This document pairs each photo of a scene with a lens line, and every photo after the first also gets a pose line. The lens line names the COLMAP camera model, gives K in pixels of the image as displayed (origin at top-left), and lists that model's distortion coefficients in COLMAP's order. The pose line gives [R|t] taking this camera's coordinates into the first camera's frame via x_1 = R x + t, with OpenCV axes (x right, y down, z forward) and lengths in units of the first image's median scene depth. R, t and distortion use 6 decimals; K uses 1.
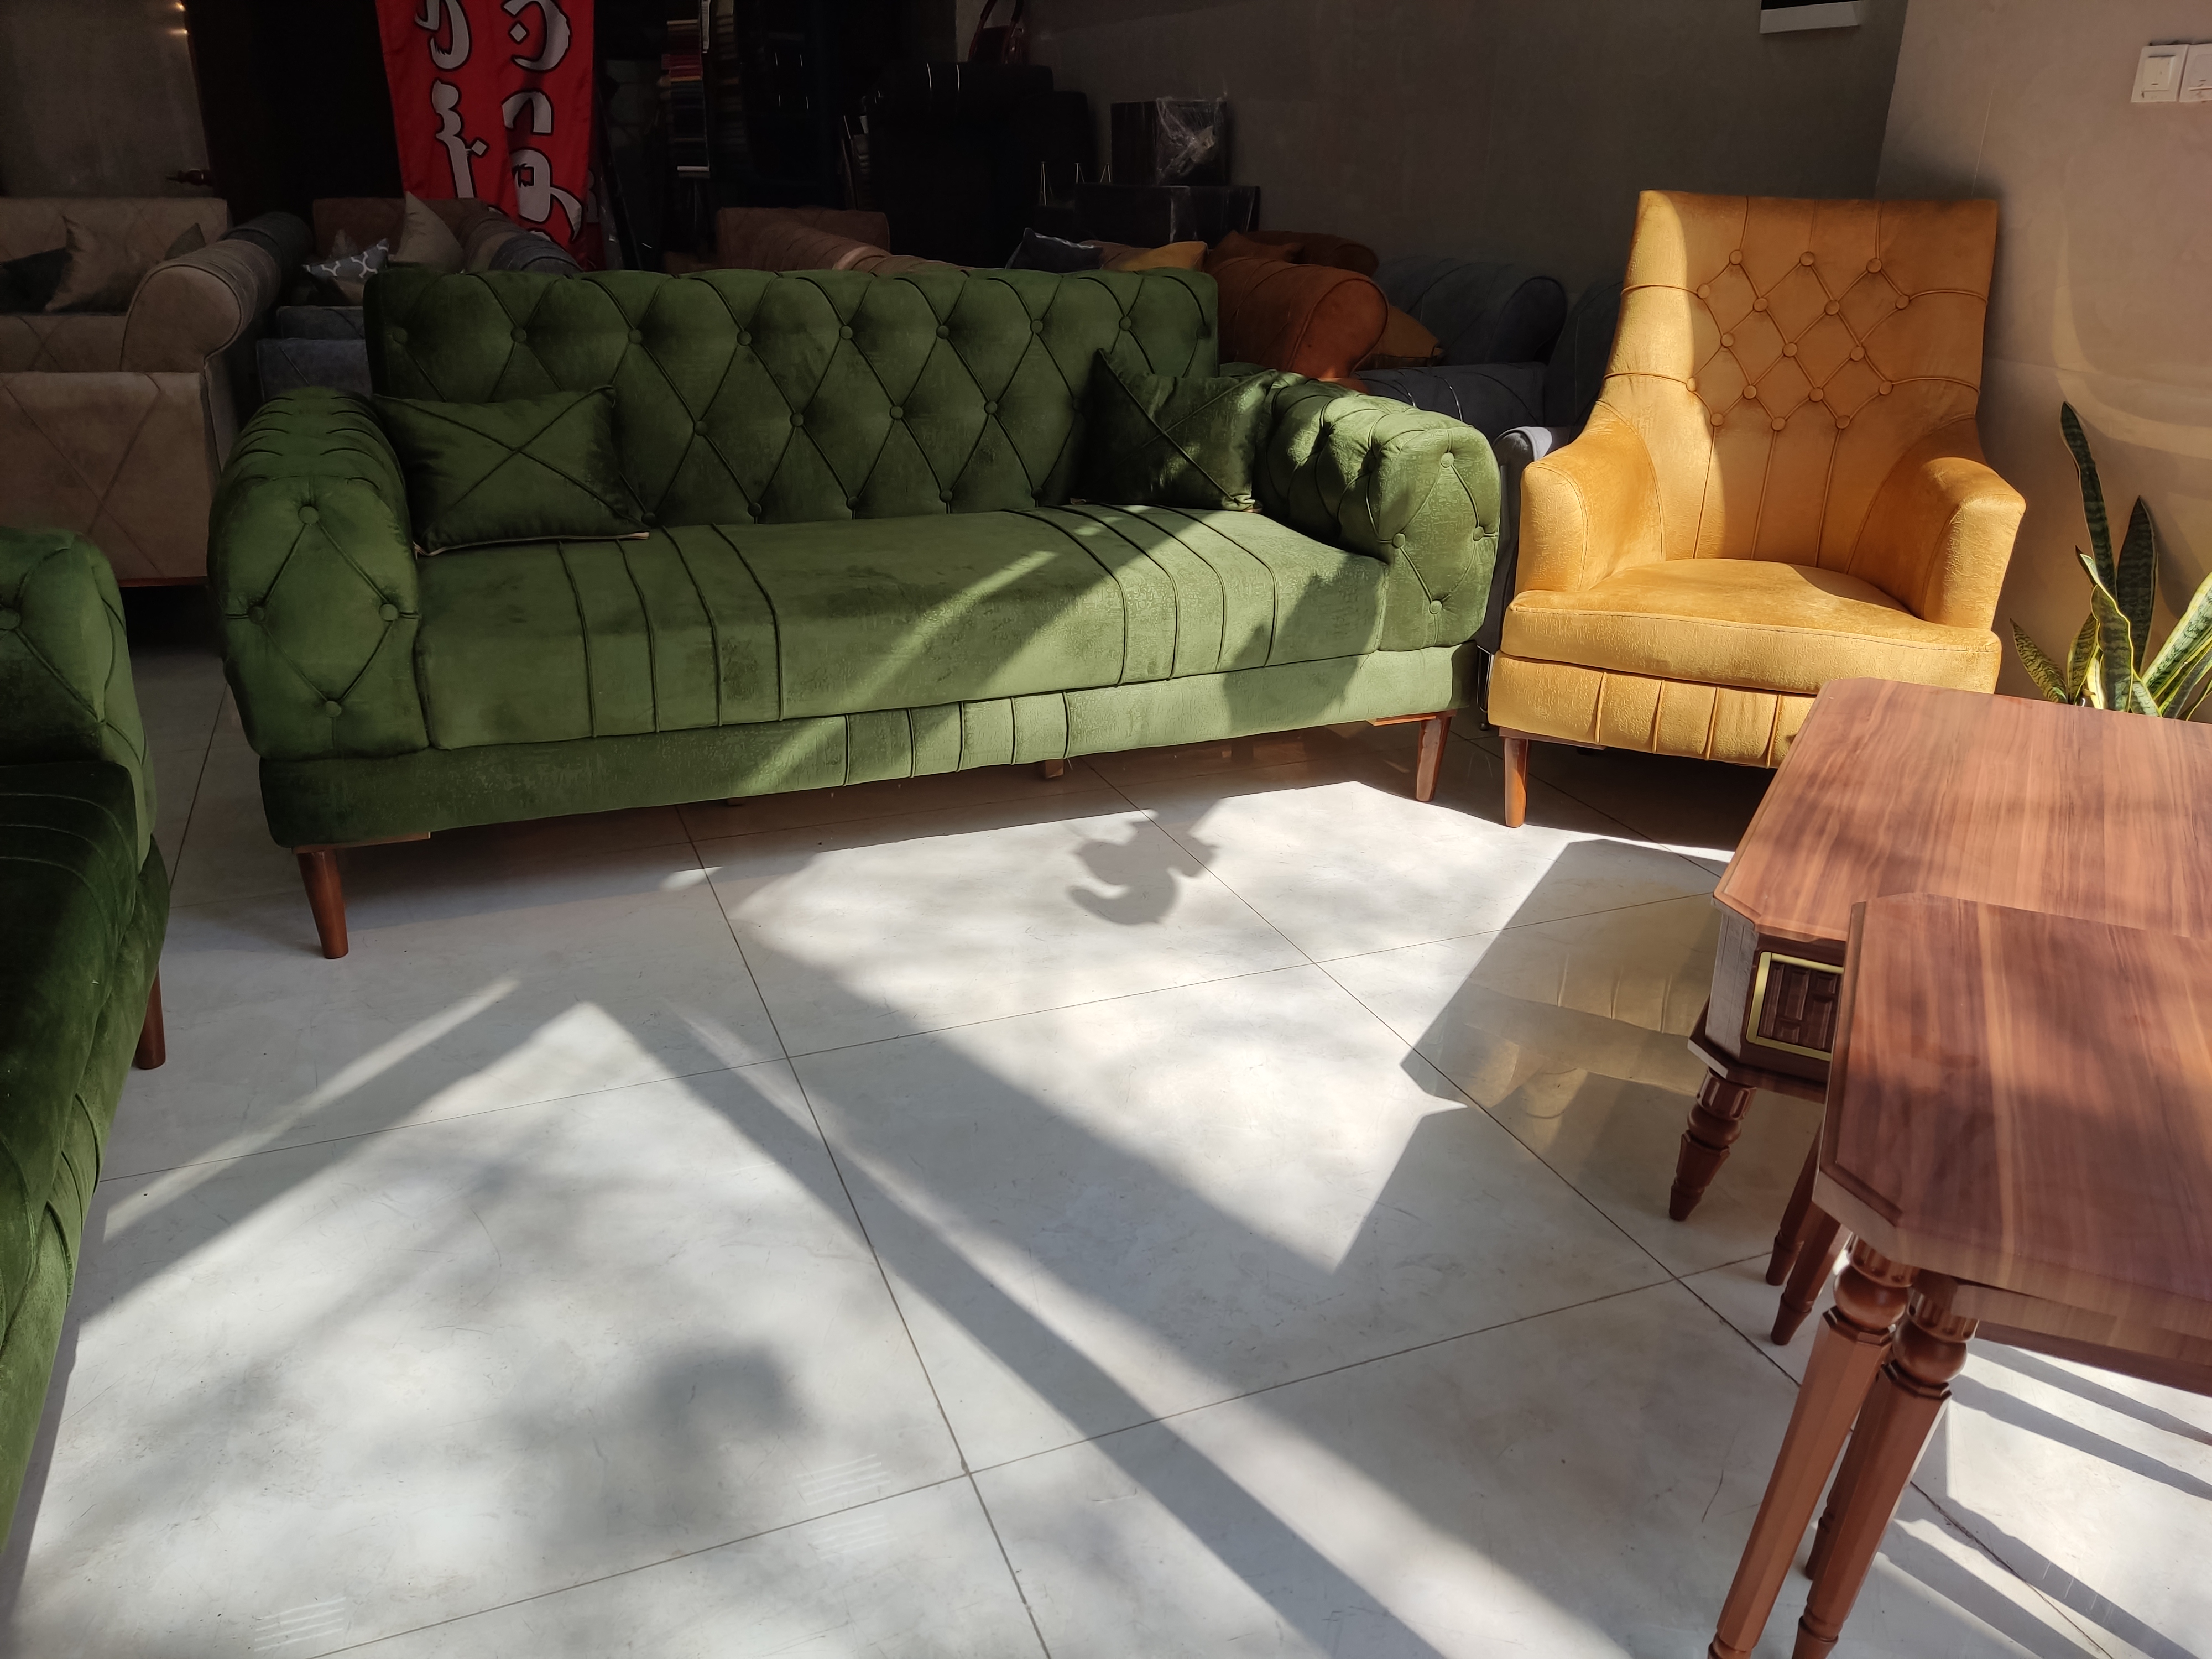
lens RADIAL K [[1638.8, 0, 1110.2], [0, 1638.8, 812.3], [0, 0, 1]] dist [0.112965, -0.160955]
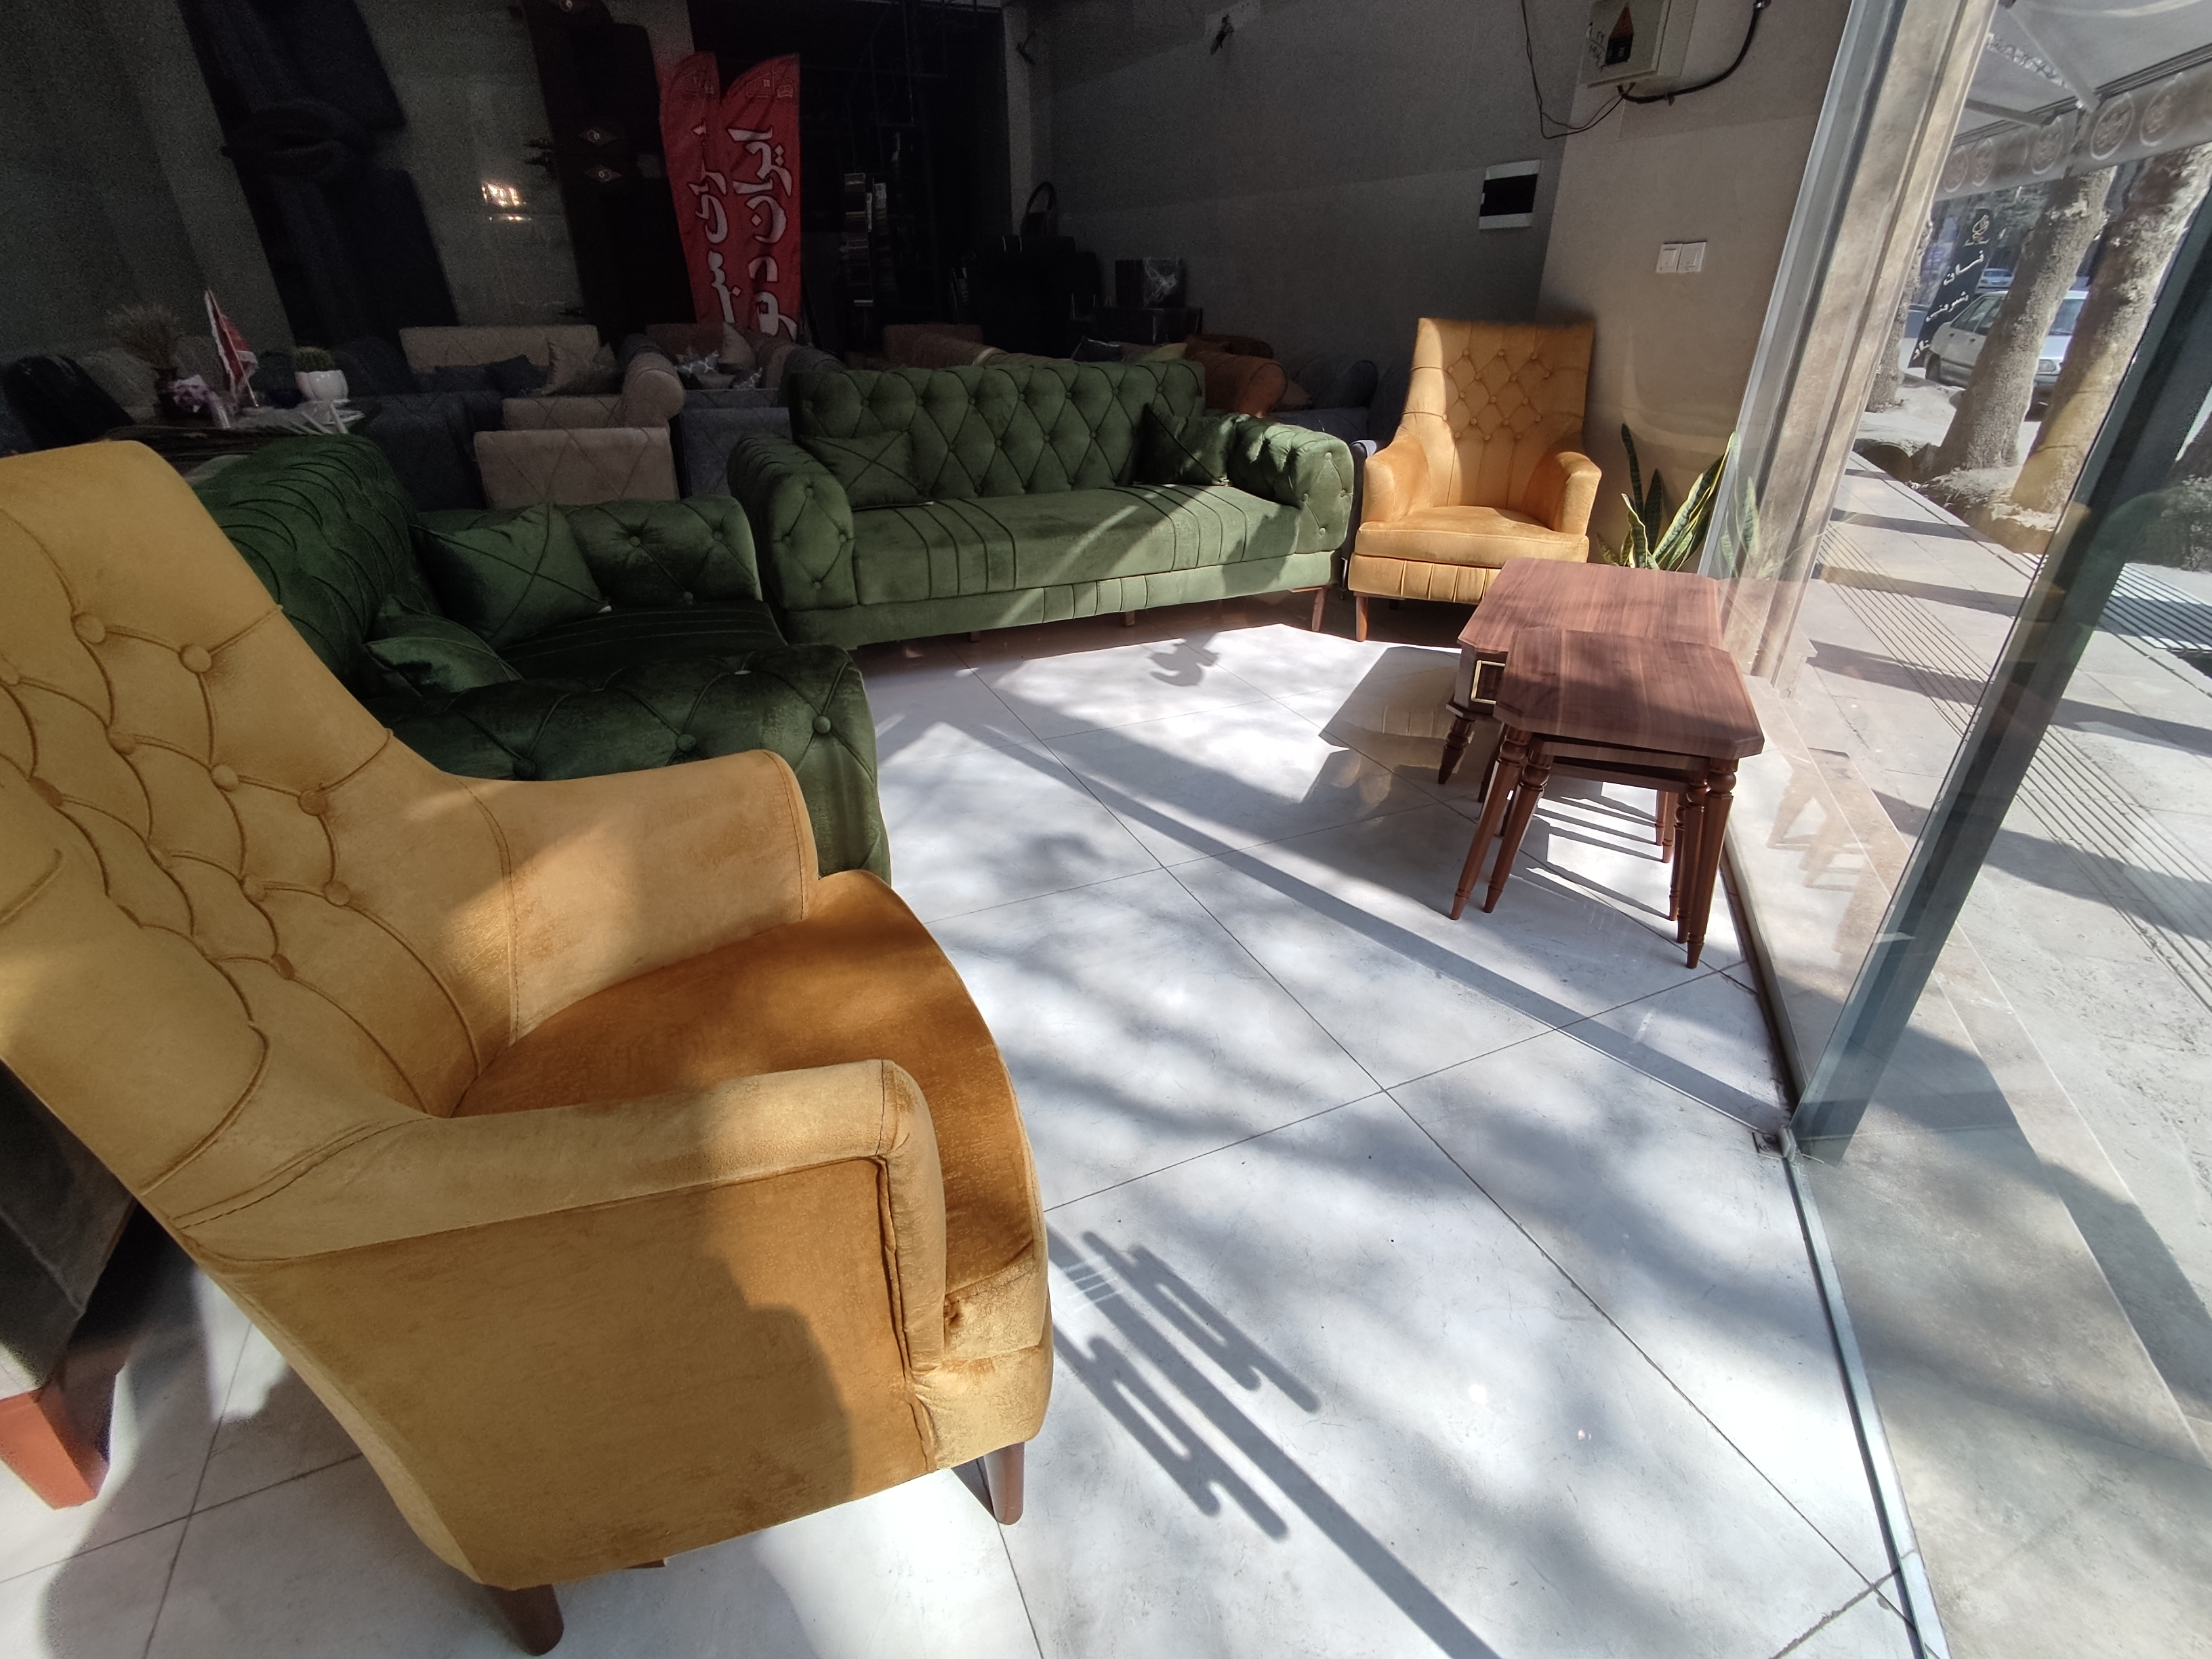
lens RADIAL K [[1039.7, 0, 1116.3], [0, 1039.7, 809.8], [0, 0, 1]] dist [-0.001556, -0.000220]
pose [[0.998862, -0.032653, 0.034758, -0.116119], [0.029046, 0.994597, 0.099663, 0.084833], [-0.037825, -0.098540, 0.994414, -0.305192]]
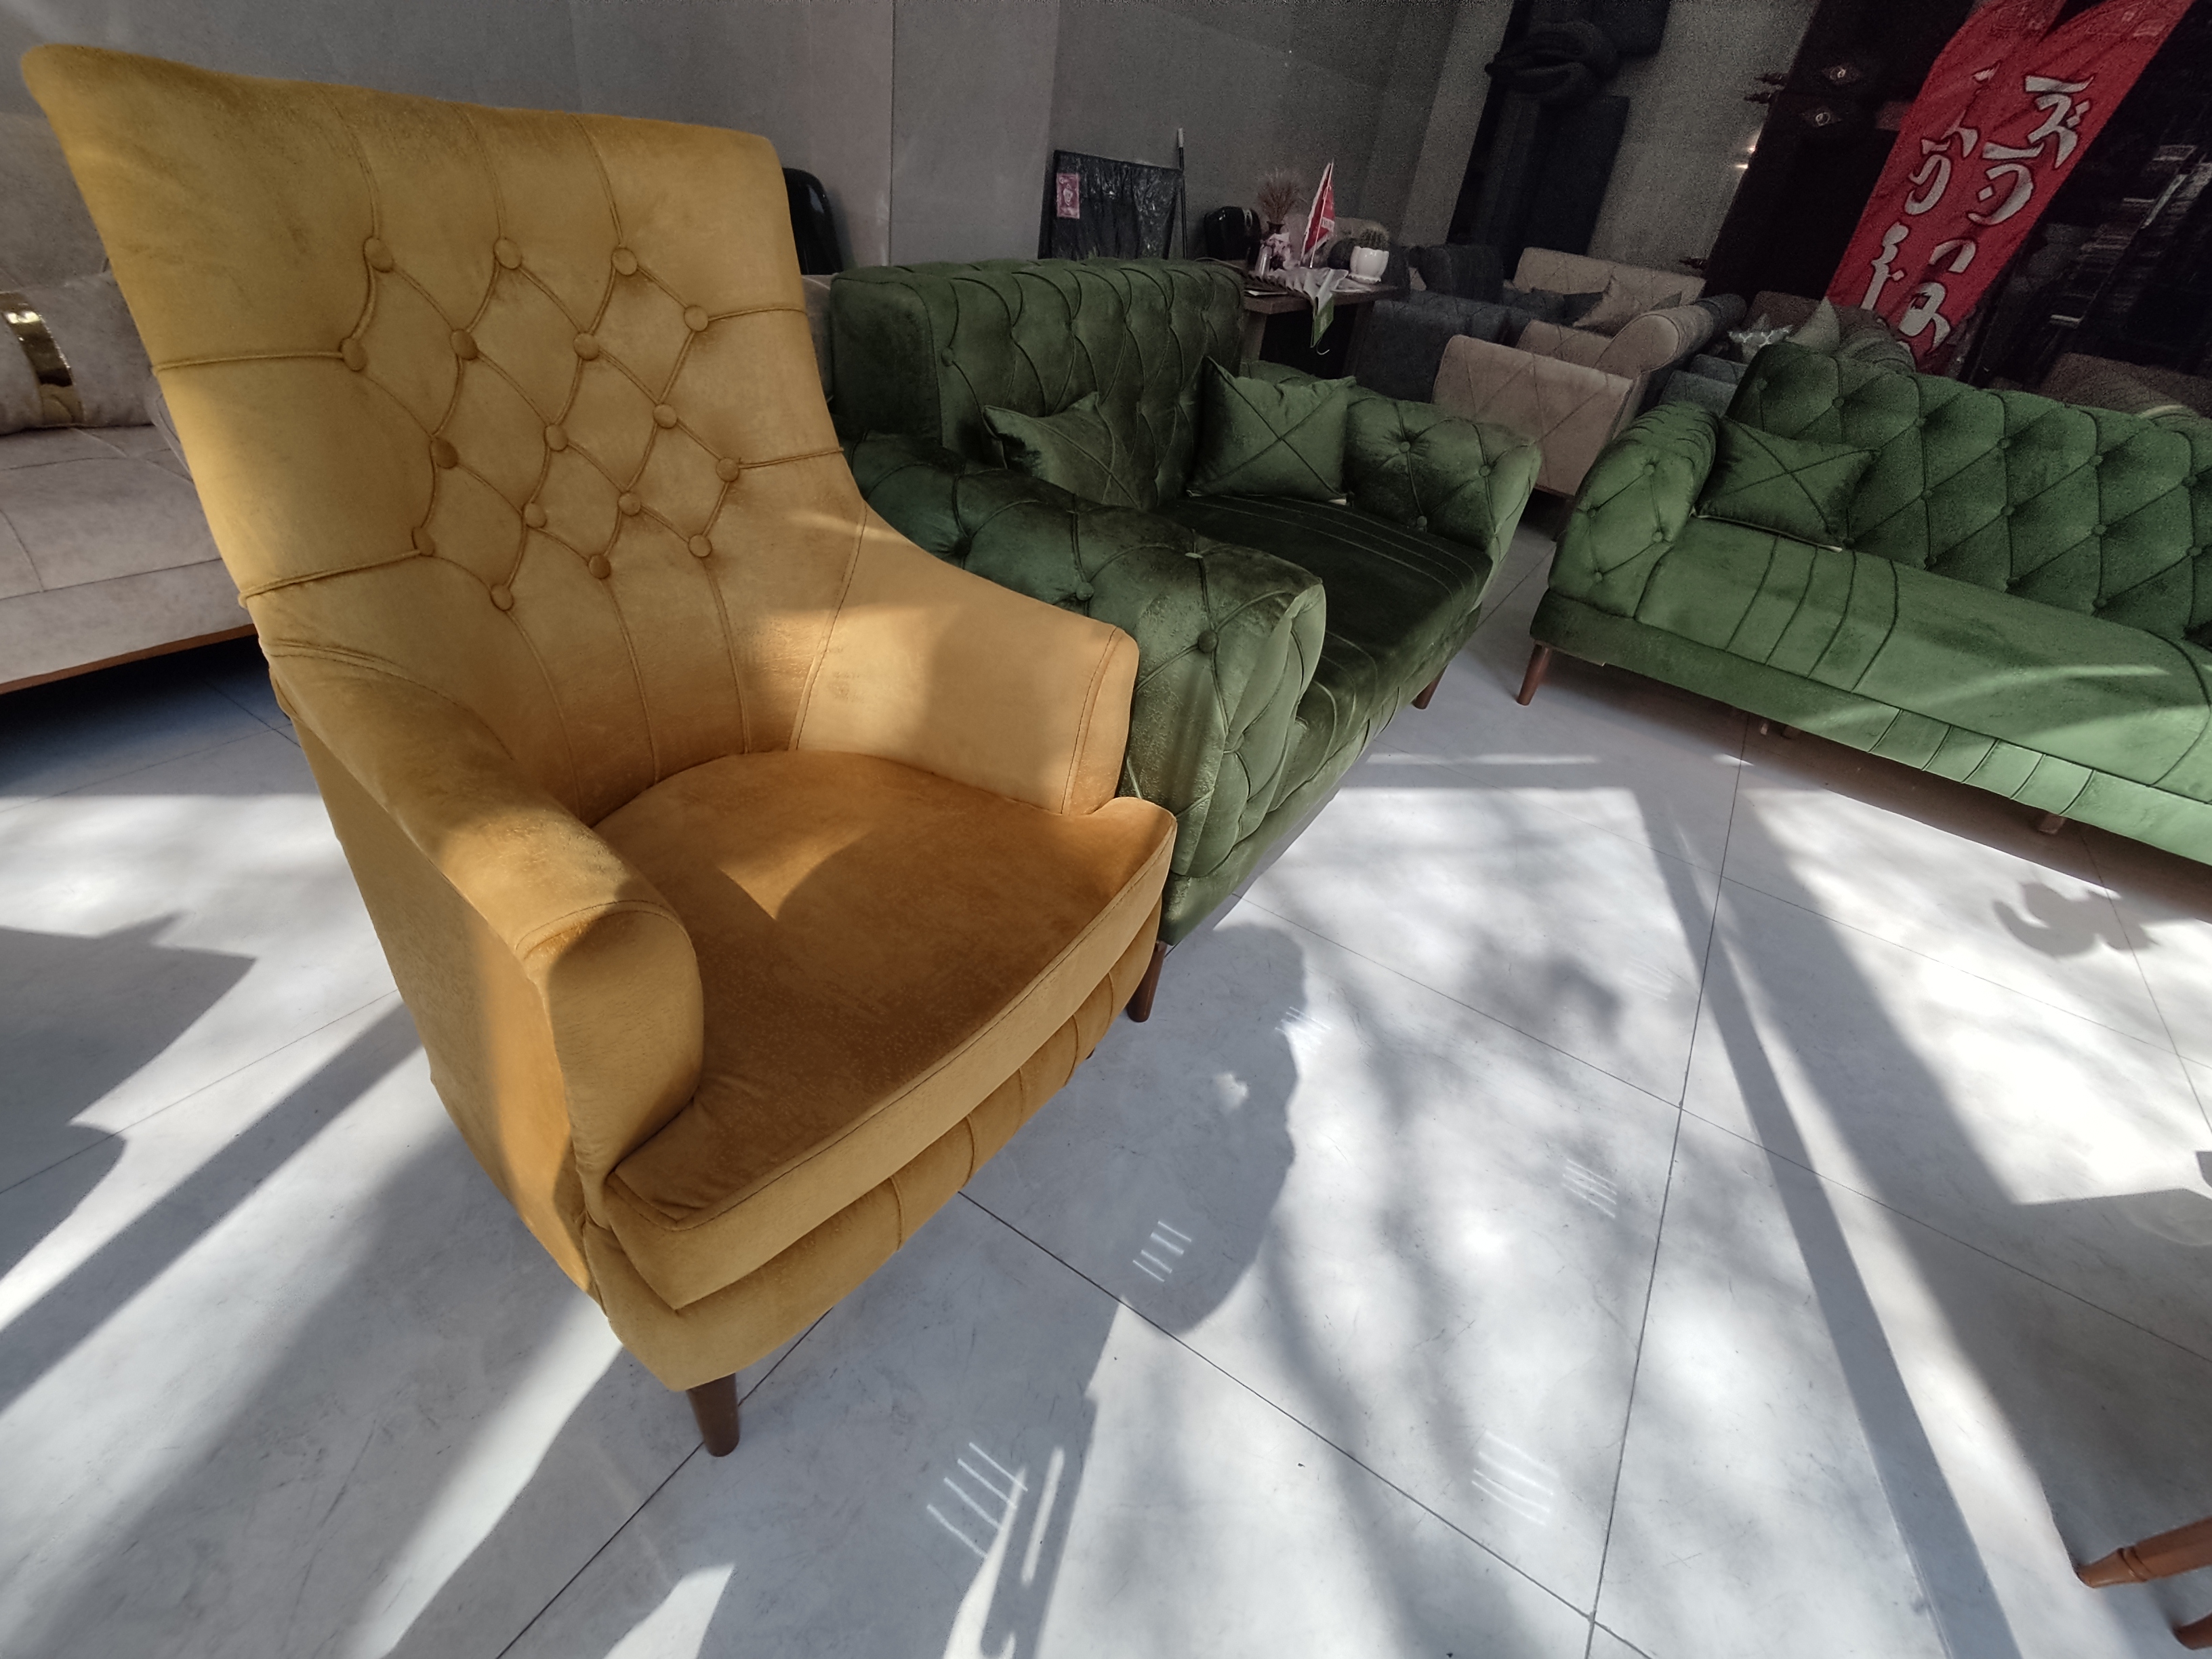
lens RADIAL K [[1015.8, 0, 1110.0], [0, 1015.8, 817.0], [0, 0, 1]] dist [-0.001082, 0.001211]
pose [[0.578958, 0.509379, -0.636664, 0.048610], [-0.418983, 0.855722, 0.303634, 0.038869], [0.699472, 0.090960, 0.708848, -0.100610]]
